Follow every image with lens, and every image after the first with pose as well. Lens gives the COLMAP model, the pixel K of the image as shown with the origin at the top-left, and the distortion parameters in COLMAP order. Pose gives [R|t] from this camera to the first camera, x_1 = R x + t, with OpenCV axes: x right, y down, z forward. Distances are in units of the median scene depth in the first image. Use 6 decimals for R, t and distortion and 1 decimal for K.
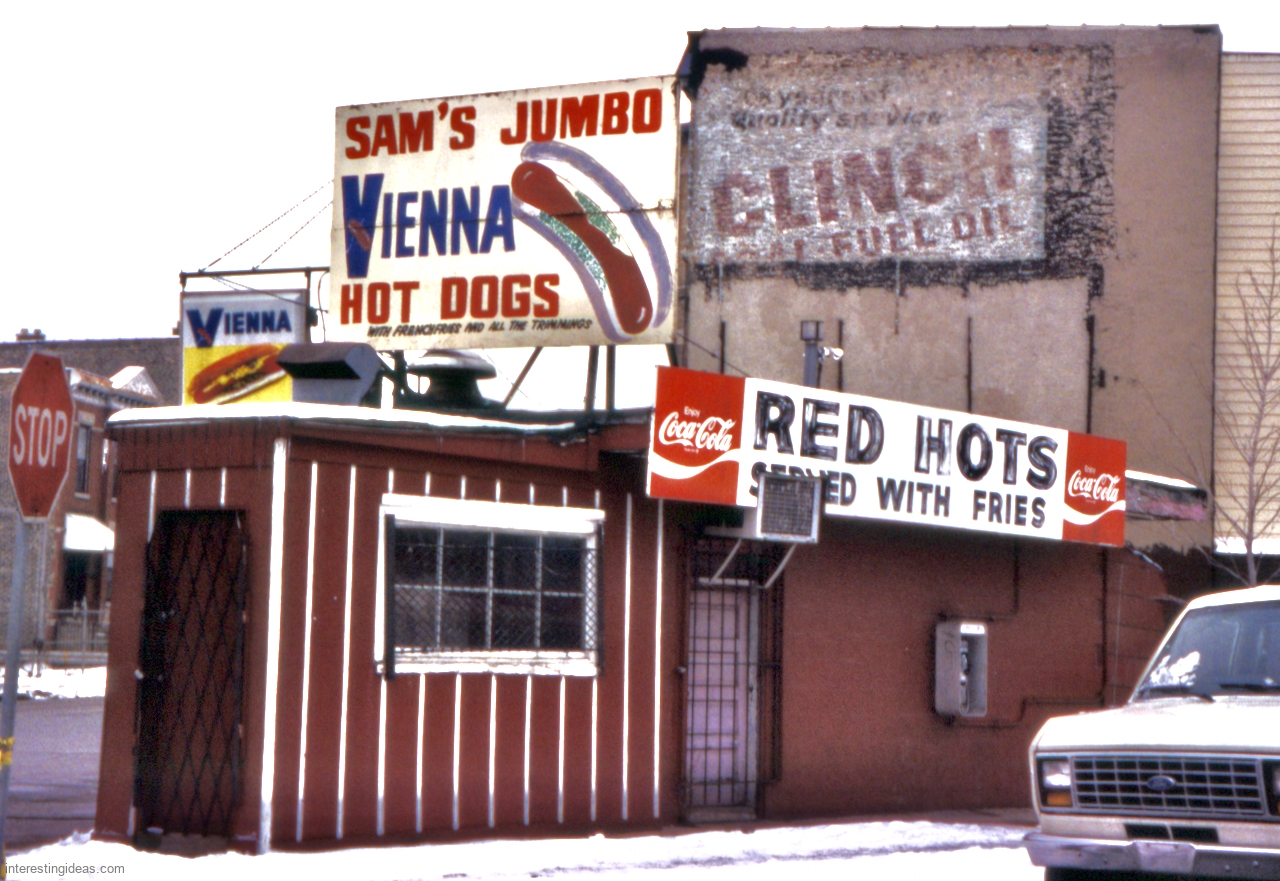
lens RADIAL K [[2590.1, 0, 638.6], [0, 2590.1, 441.5], [0, 0, 1]] dist [0.242166, 0.000000]
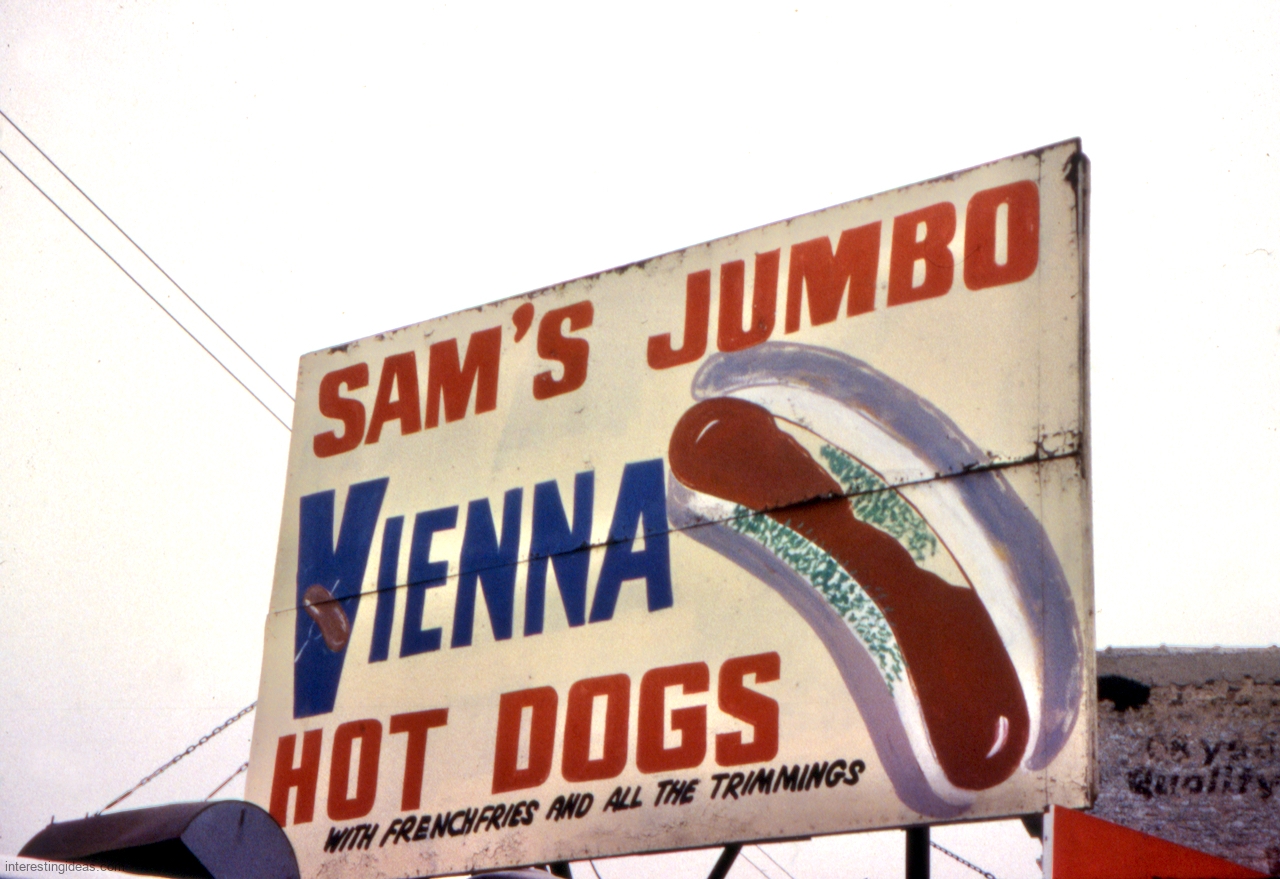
lens RADIAL K [[2590.1, 0, 636.2], [0, 2590.1, 443.3], [0, 0, 1]] dist [0.242166, 0.000000]
pose [[0.991631, -0.018937, -0.127710, -0.001647], [-0.025532, 0.940883, -0.337767, 0.037343], [0.126556, 0.338201, 0.932526, 0.609157]]
